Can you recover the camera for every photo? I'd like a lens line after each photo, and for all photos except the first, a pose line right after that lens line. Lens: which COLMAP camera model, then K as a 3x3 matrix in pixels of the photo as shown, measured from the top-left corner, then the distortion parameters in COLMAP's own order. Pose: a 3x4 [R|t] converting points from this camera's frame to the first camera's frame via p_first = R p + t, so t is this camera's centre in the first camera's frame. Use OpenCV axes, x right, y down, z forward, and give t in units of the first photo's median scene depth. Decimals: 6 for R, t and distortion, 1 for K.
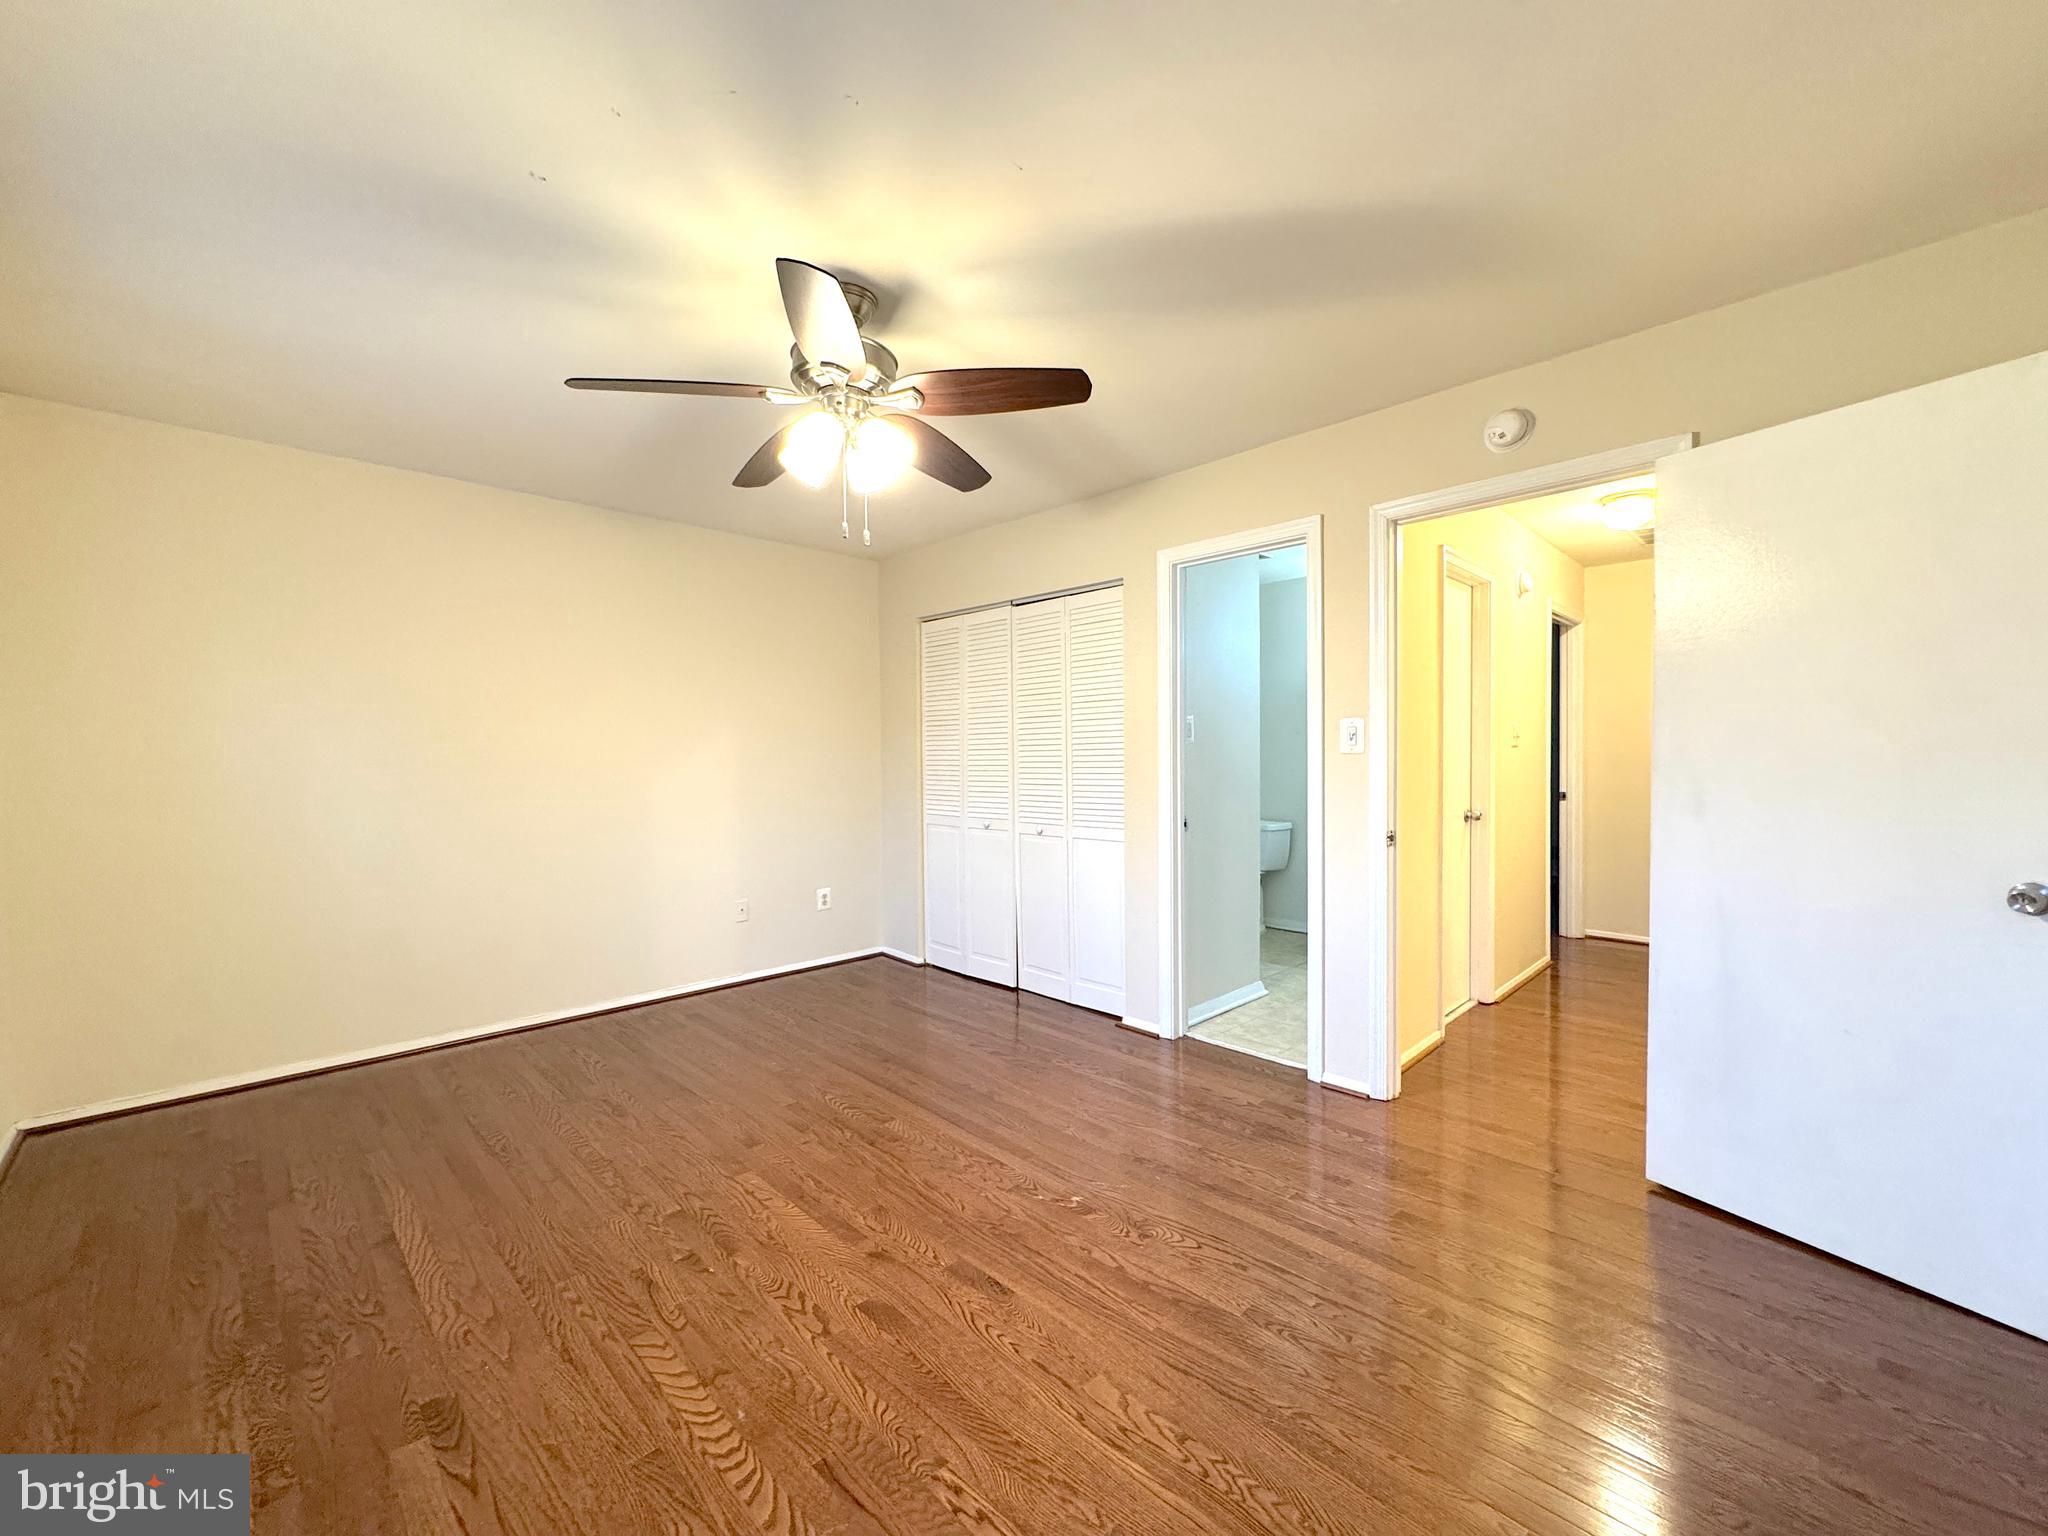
lens RADIAL K [[818.2, 0, 1024.6], [0, 818.2, 770.5], [0, 0, 1]] dist [-0.001760, 0.000158]
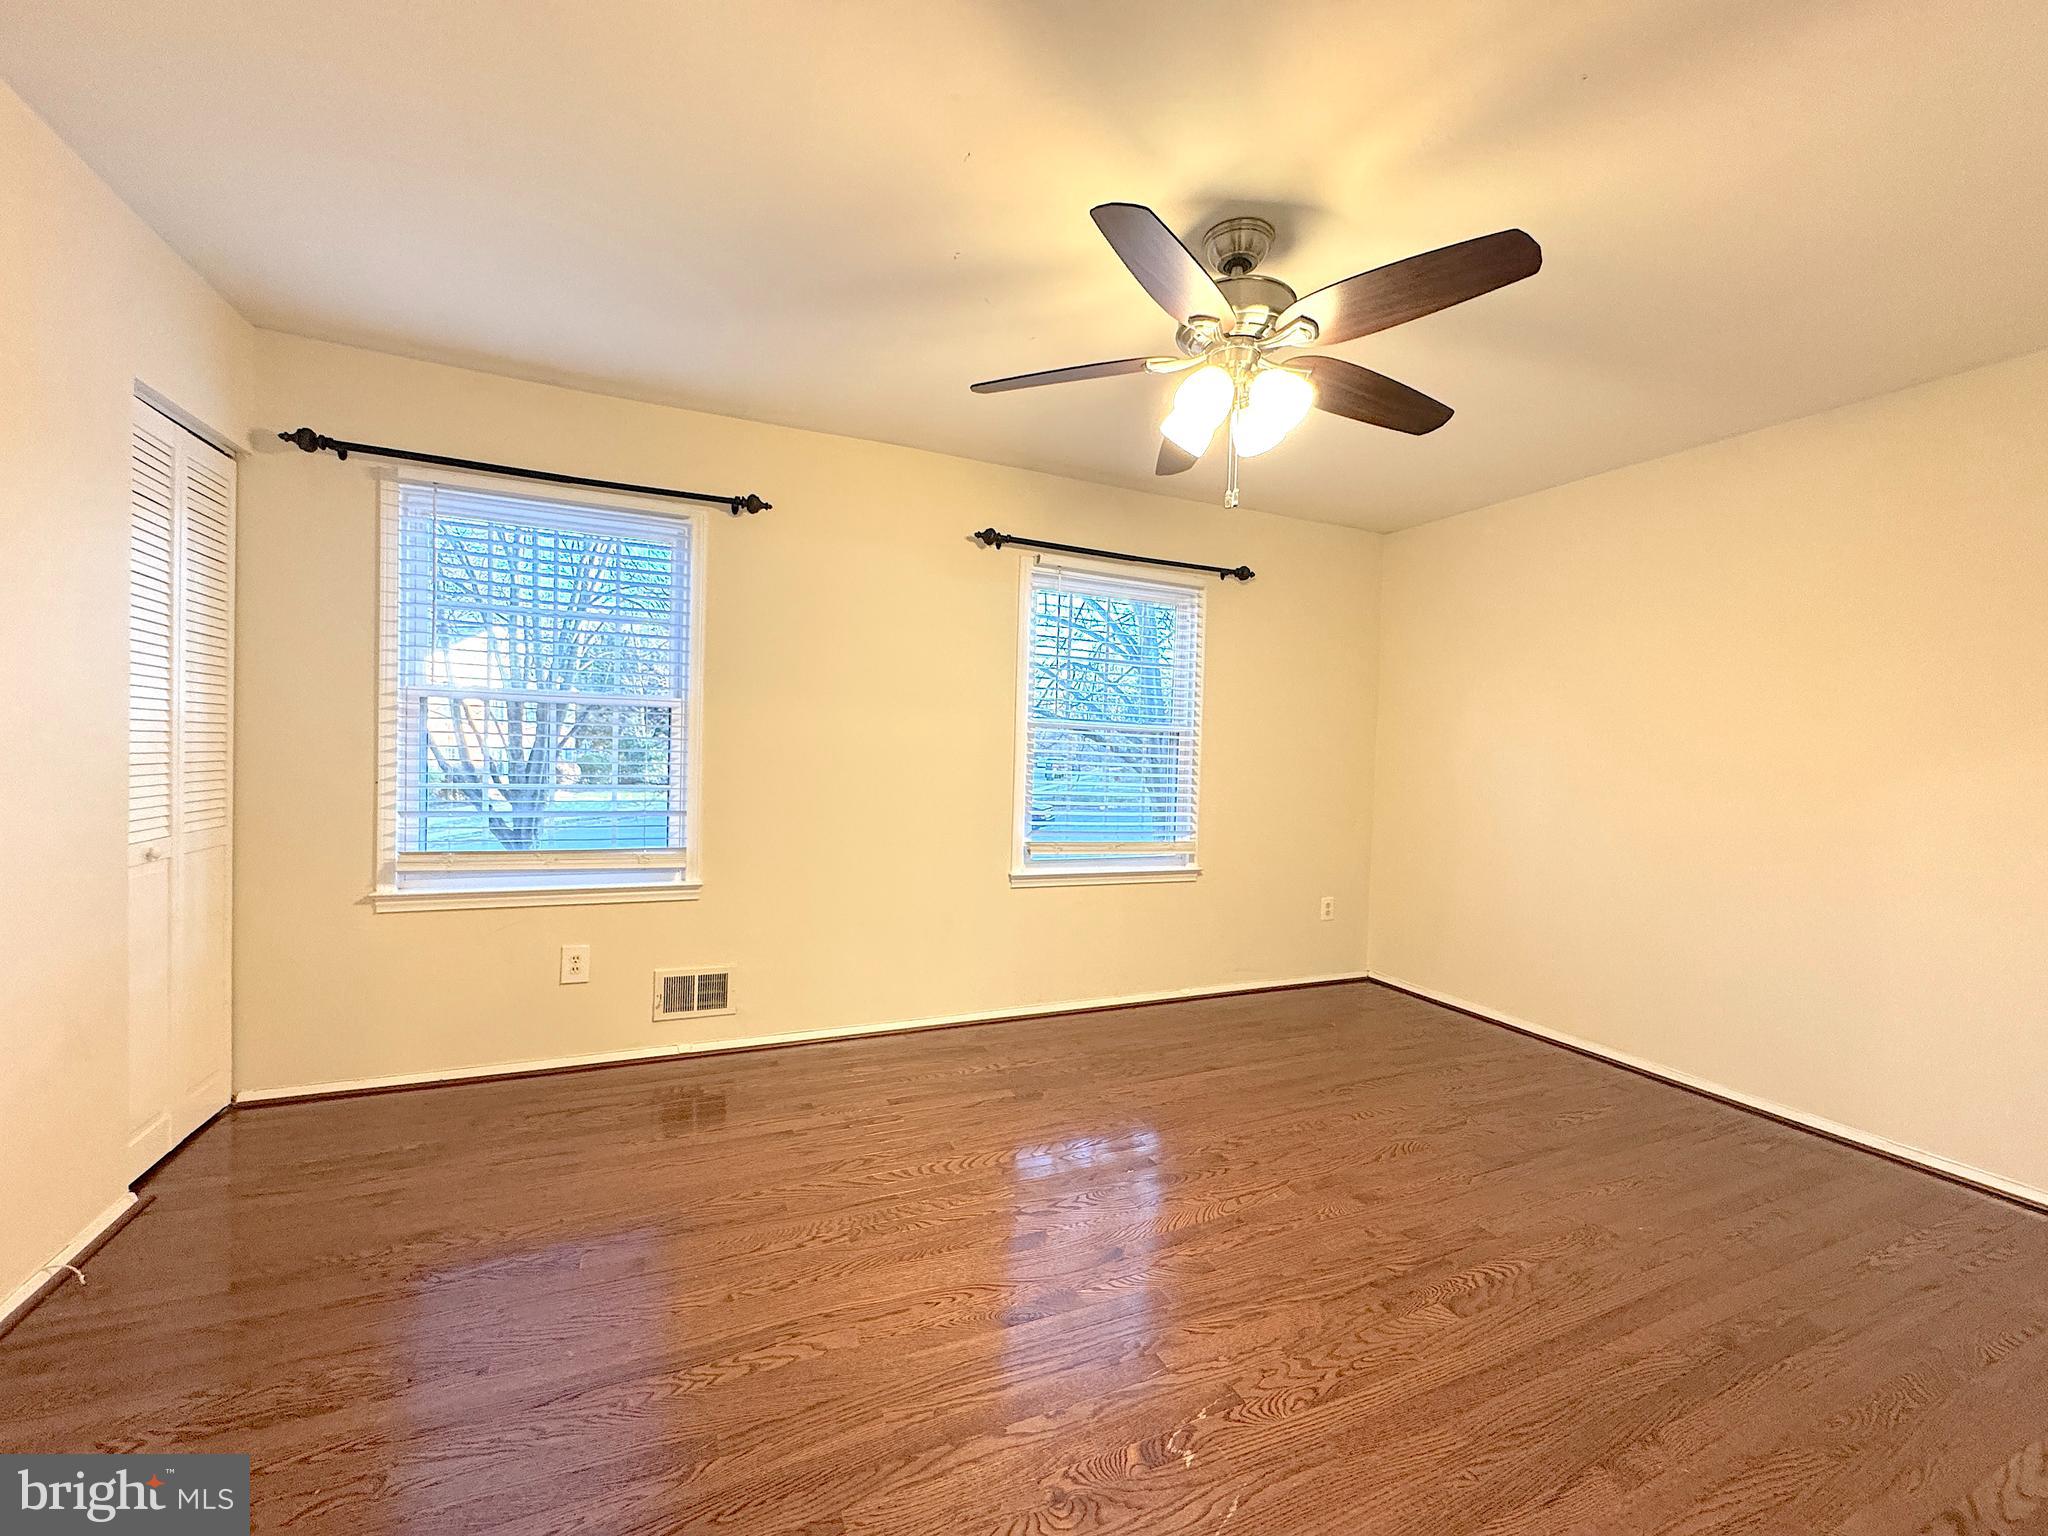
lens RADIAL K [[818.2, 0, 1024.6], [0, 818.2, 770.5], [0, 0, 1]] dist [-0.001760, 0.000158]
pose [[-0.358161, 0.023550, -0.933363, 0.808947], [-0.042907, 0.998210, 0.041651, -0.028265], [0.932673, 0.054966, -0.356510, 1.281502]]
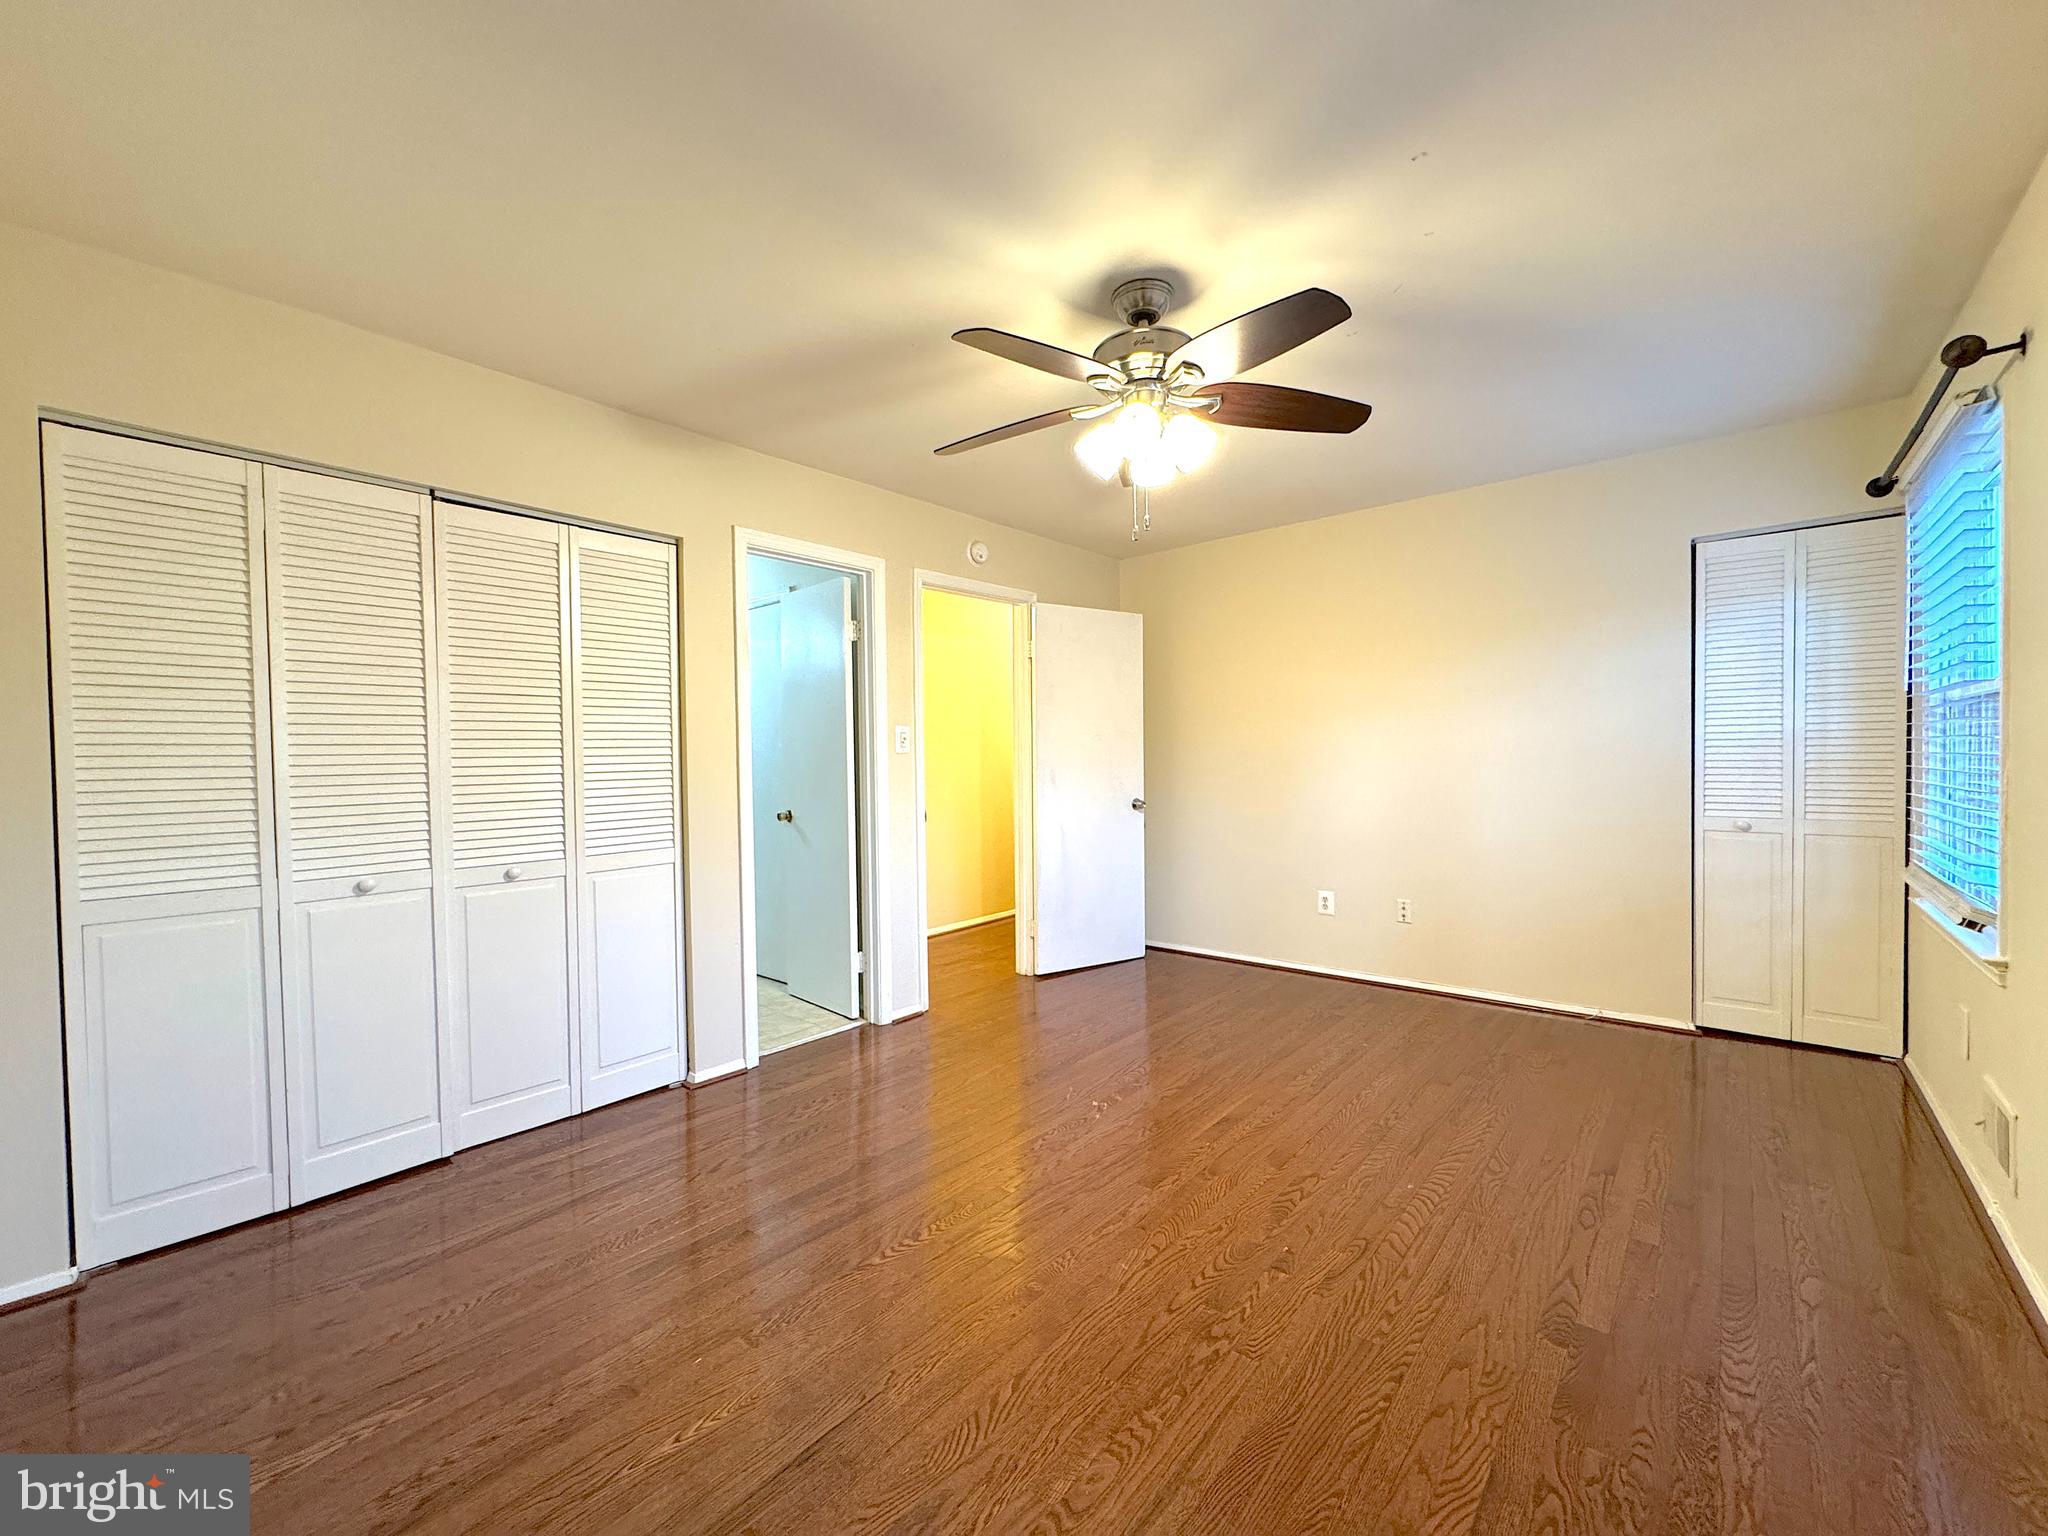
lens RADIAL K [[818.2, 0, 1024.6], [0, 818.2, 770.5], [0, 0, 1]] dist [-0.001760, 0.000158]
pose [[-0.075564, -0.007943, 0.997109, -1.393268], [0.031879, 0.999438, 0.010378, -0.001504], [-0.996631, 0.032571, -0.075268, 1.409542]]
